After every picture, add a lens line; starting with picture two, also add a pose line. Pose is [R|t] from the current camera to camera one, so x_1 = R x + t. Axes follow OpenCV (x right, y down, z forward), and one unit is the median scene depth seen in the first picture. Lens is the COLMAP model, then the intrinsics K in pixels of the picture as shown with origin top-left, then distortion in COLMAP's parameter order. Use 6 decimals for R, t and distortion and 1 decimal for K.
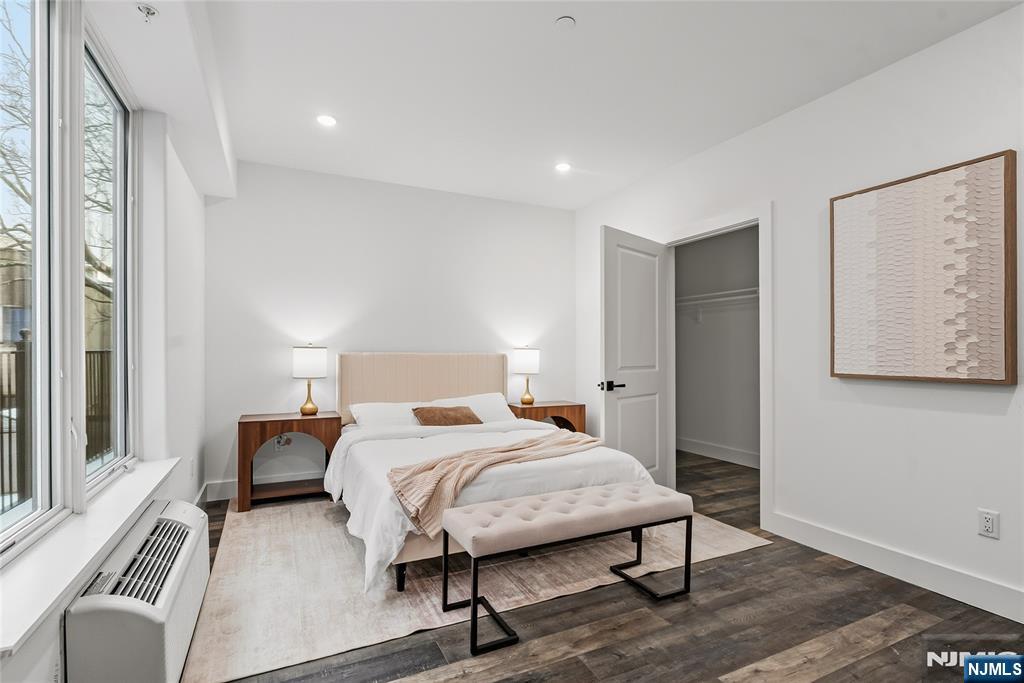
lens RADIAL K [[491.2, 0, 515.5], [0, 491.2, 348.8], [0, 0, 1]] dist [-0.001367, 0.000373]
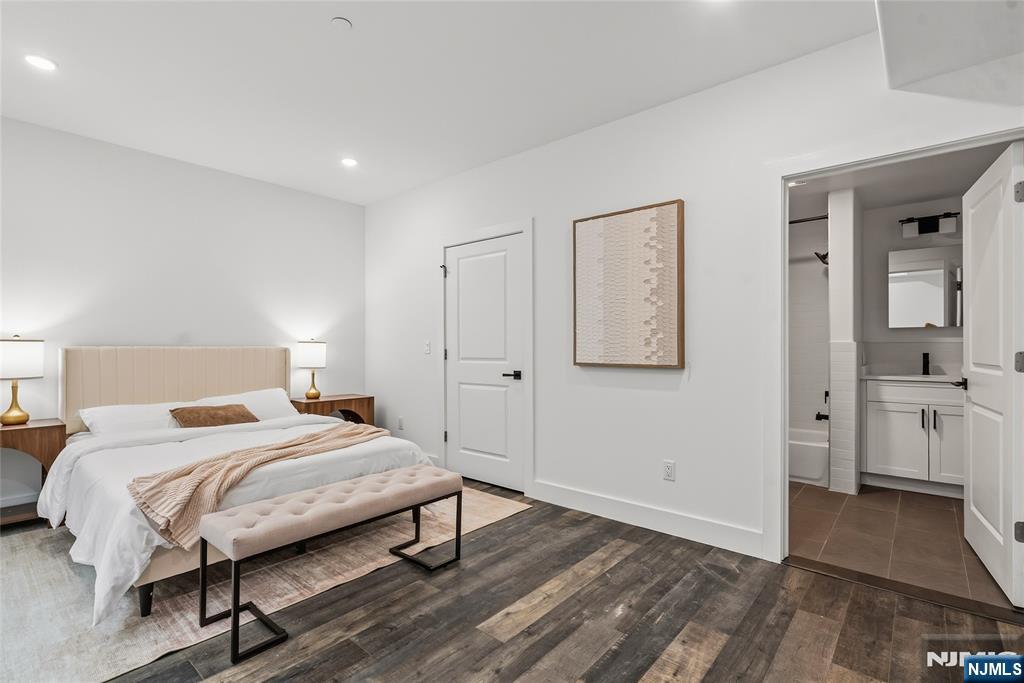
lens RADIAL K [[475.9, 0, 512.0], [0, 475.9, 341.5], [0, 0, 1]] dist [-0.000830, 0.000376]
pose [[0.920652, 0.001711, 0.390380, 0.038552], [-0.001062, 0.999998, -0.001877, -0.000146], [-0.390382, 0.001313, 0.920652, -0.048400]]
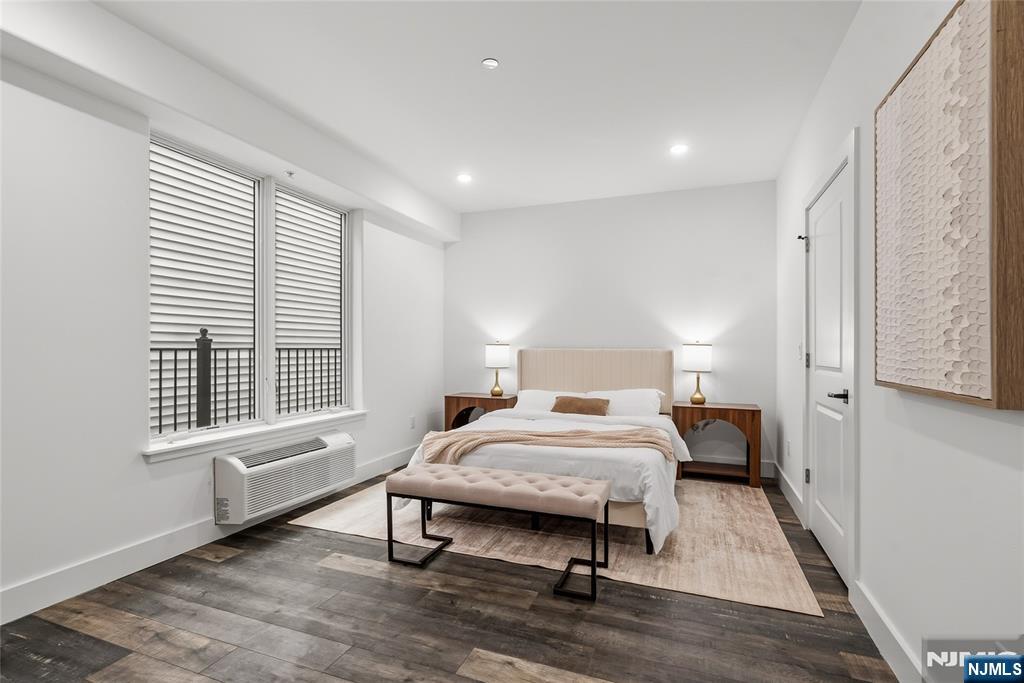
lens RADIAL K [[481.0, 0, 512.9], [0, 481.0, 345.6], [0, 0, 1]] dist [-0.000798, 0.000314]
pose [[0.679588, -0.004925, -0.733577, 0.927428], [0.004585, 0.999986, -0.002466, 0.005116], [0.733579, -0.001687, 0.679602, 0.253763]]
